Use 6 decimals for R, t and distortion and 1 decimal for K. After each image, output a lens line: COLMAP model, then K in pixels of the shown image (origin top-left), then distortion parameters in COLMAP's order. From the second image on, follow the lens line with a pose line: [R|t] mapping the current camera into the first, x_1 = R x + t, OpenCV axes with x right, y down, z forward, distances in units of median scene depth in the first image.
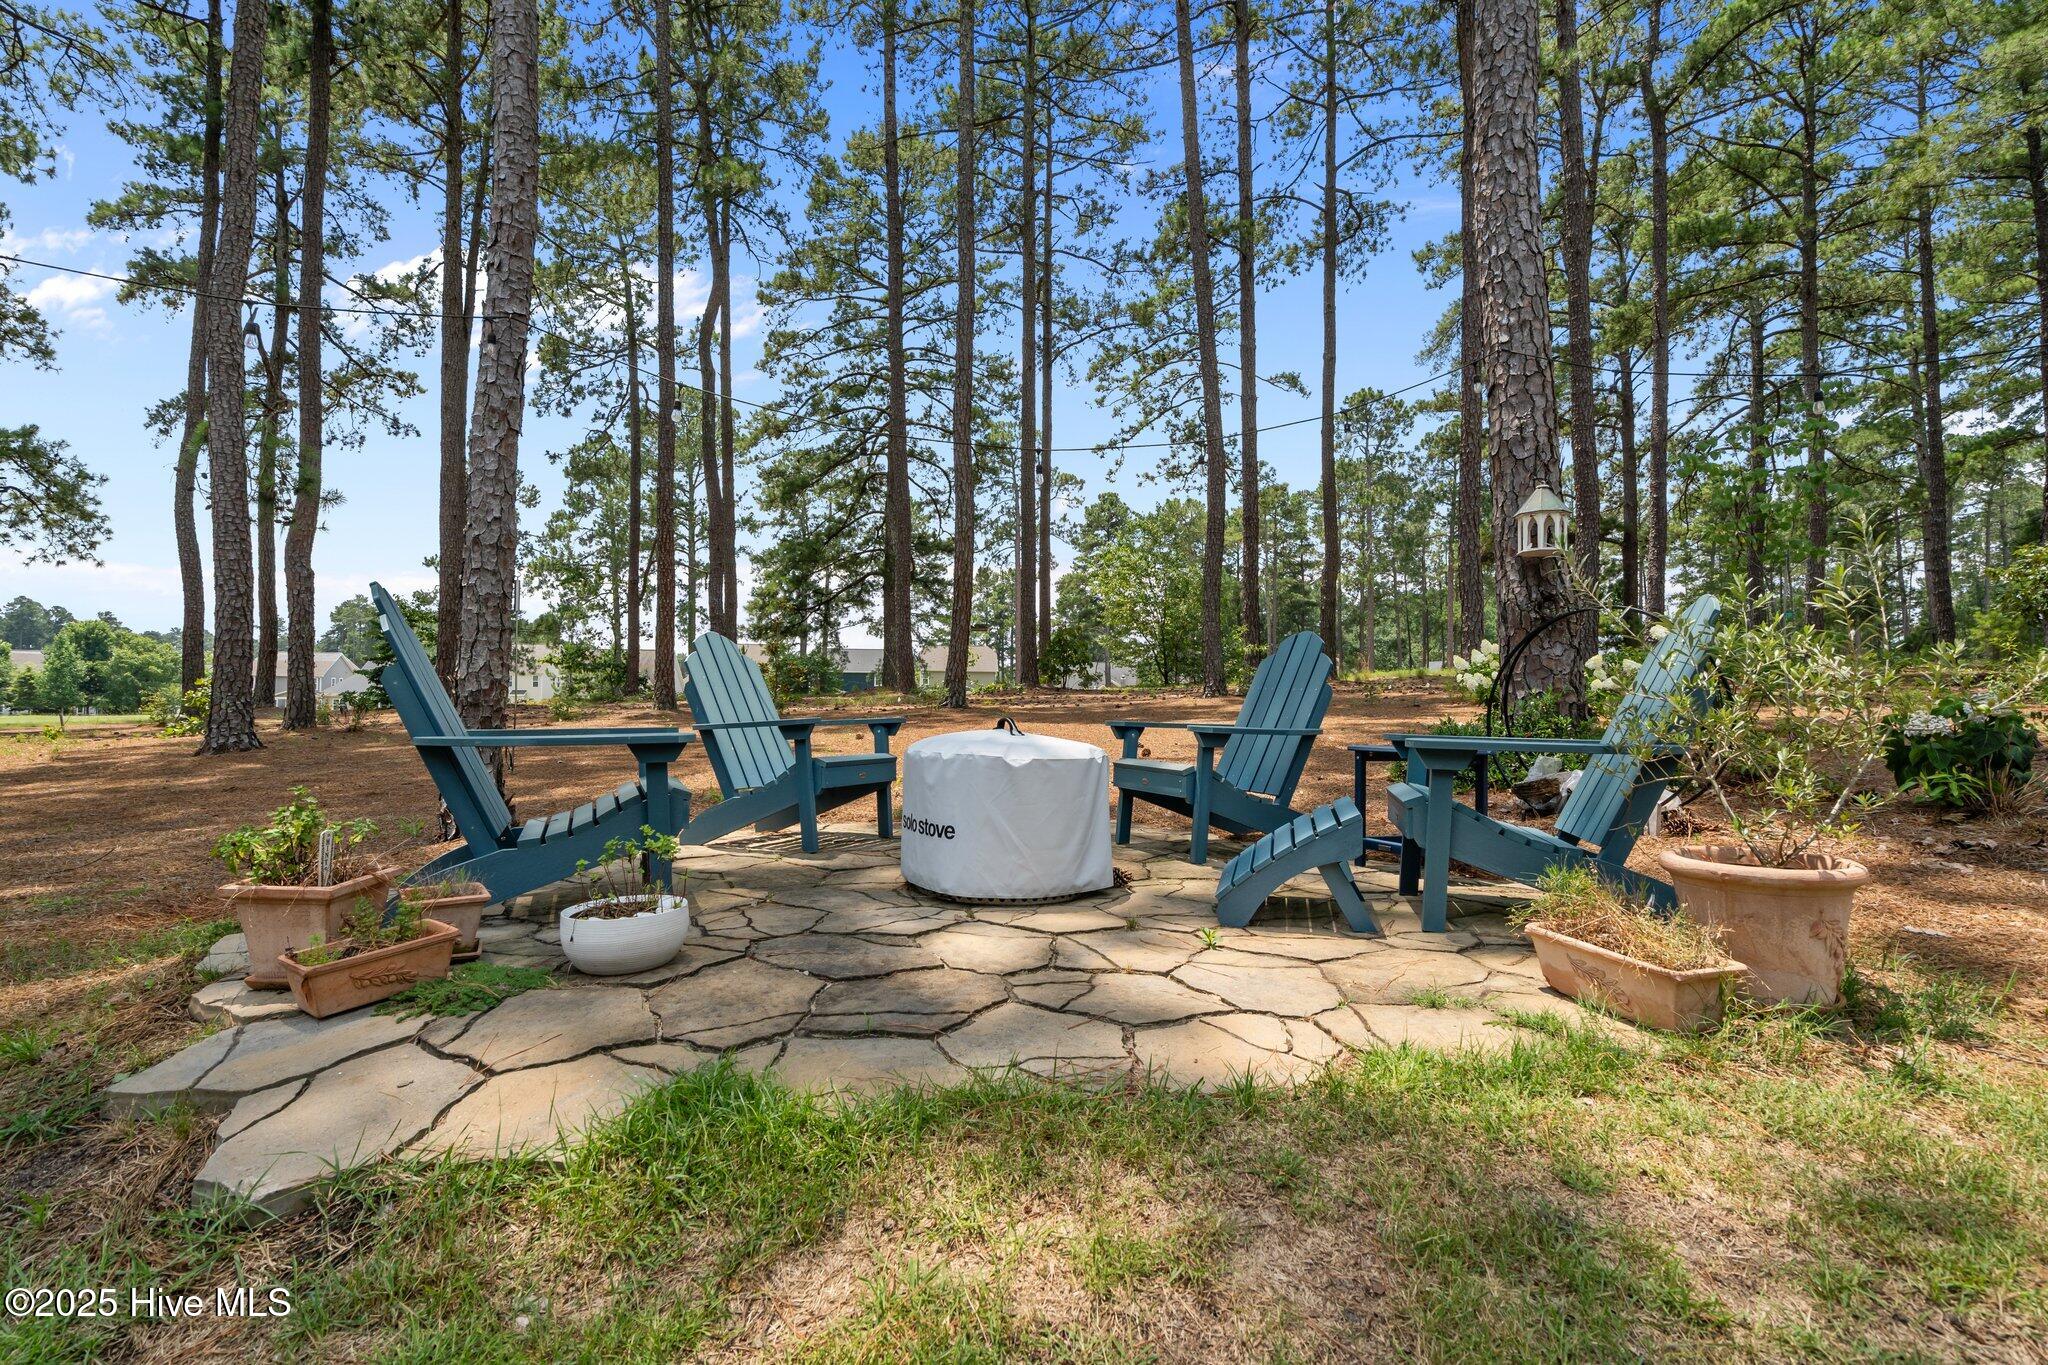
lens RADIAL K [[977.9, 0, 1023.8], [0, 977.9, 680.8], [0, 0, 1]] dist [0.000734, -0.000441]
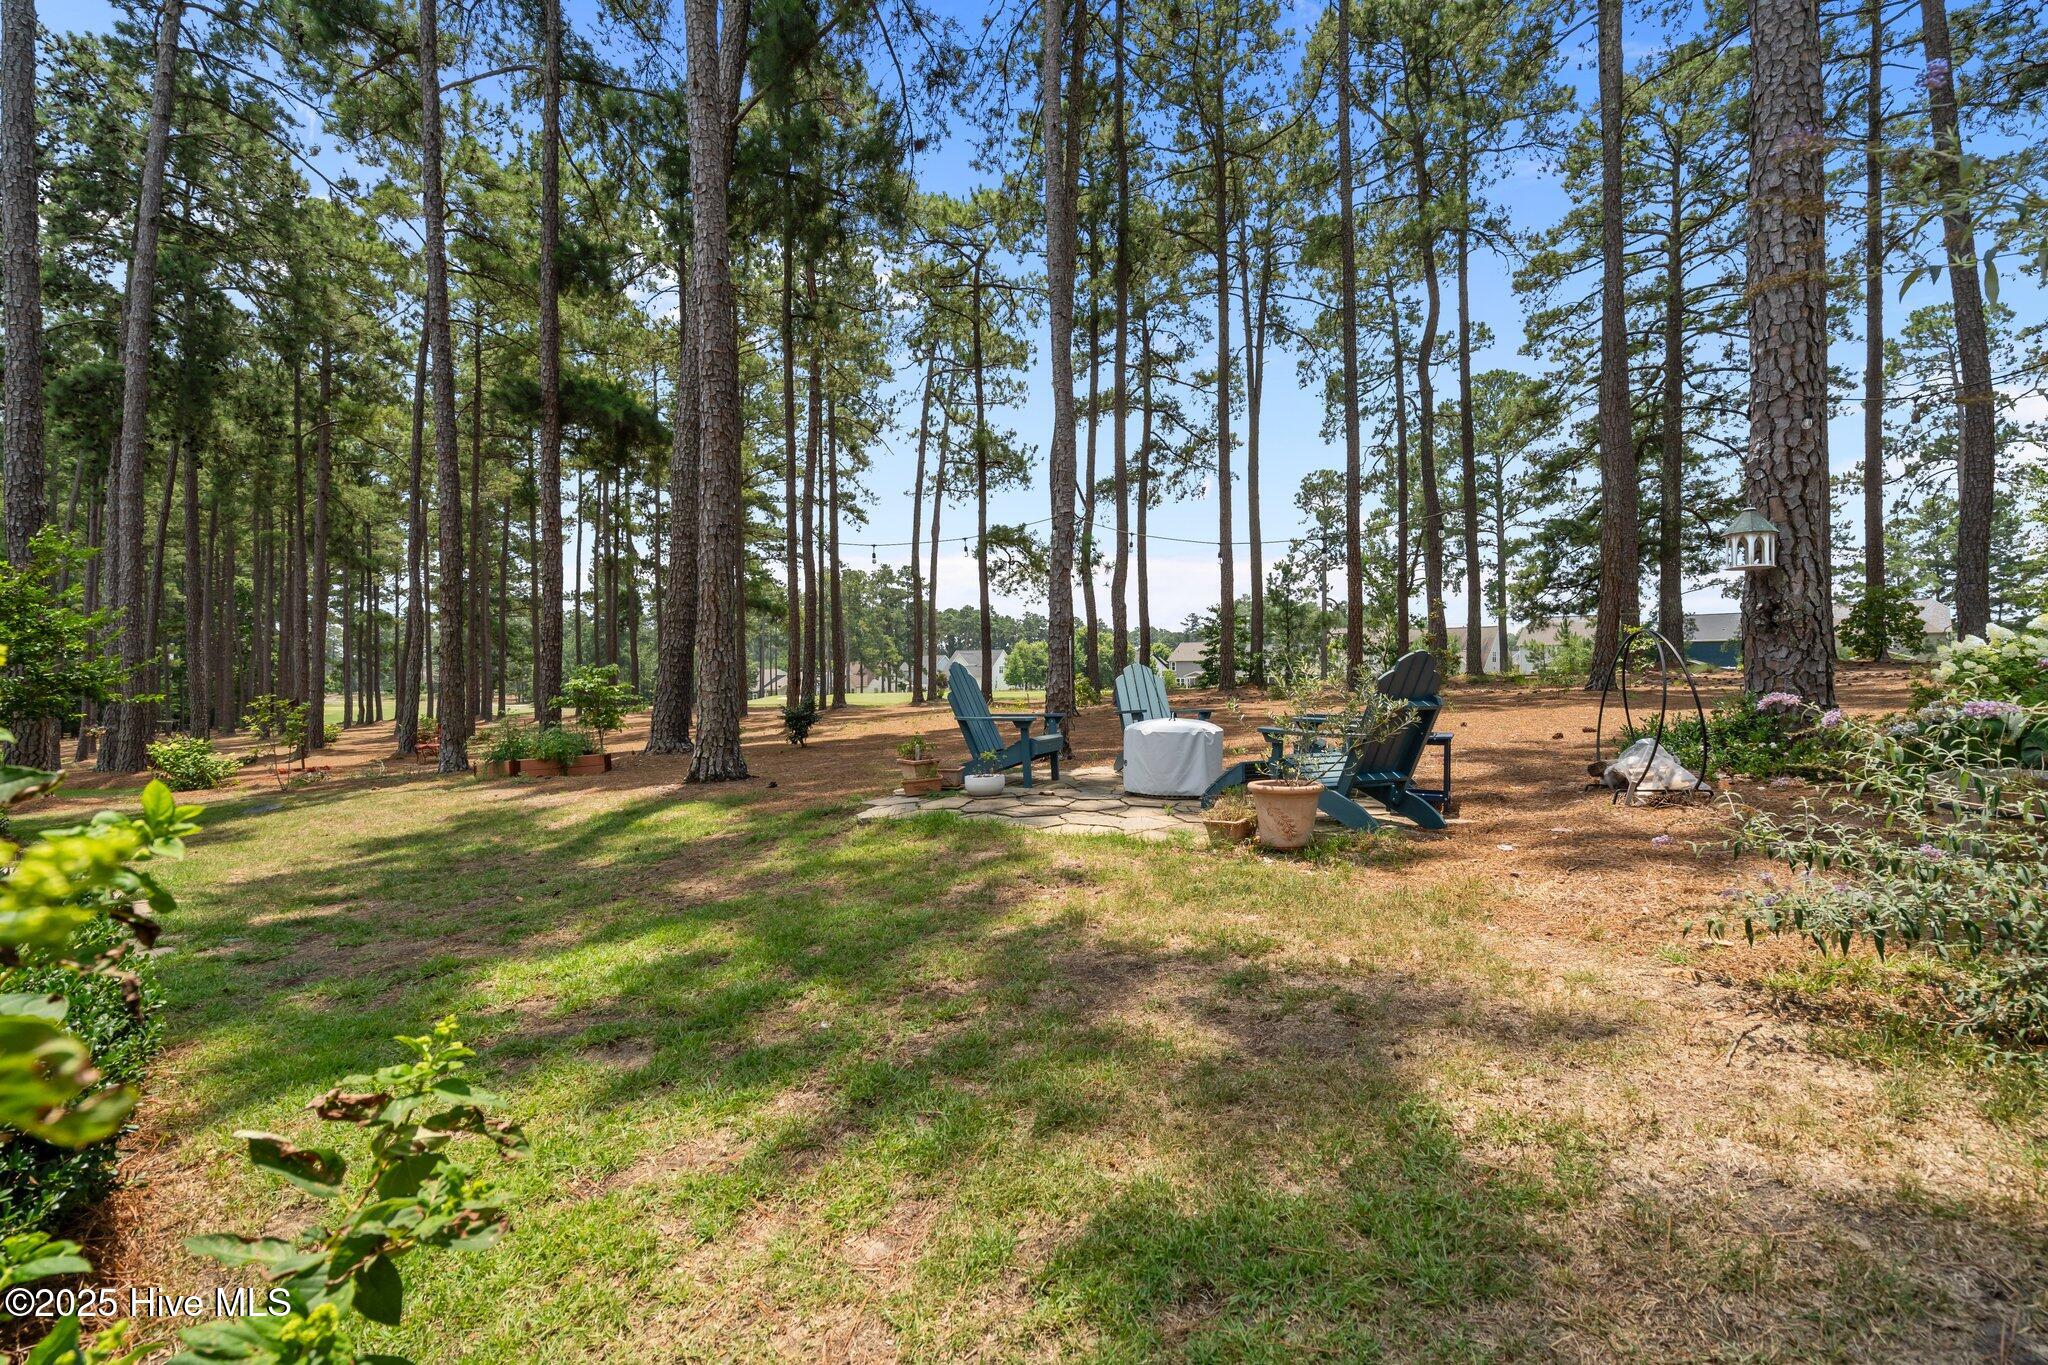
lens RADIAL K [[928.0, 0, 1029.8], [0, 928.0, 677.2], [0, 0, 1]] dist [0.000812, 0.000174]
pose [[0.670871, -0.011106, -0.741491, 0.092361], [0.027765, 0.999563, 0.010149, -0.004704], [0.741054, -0.027396, 0.670886, -0.040766]]
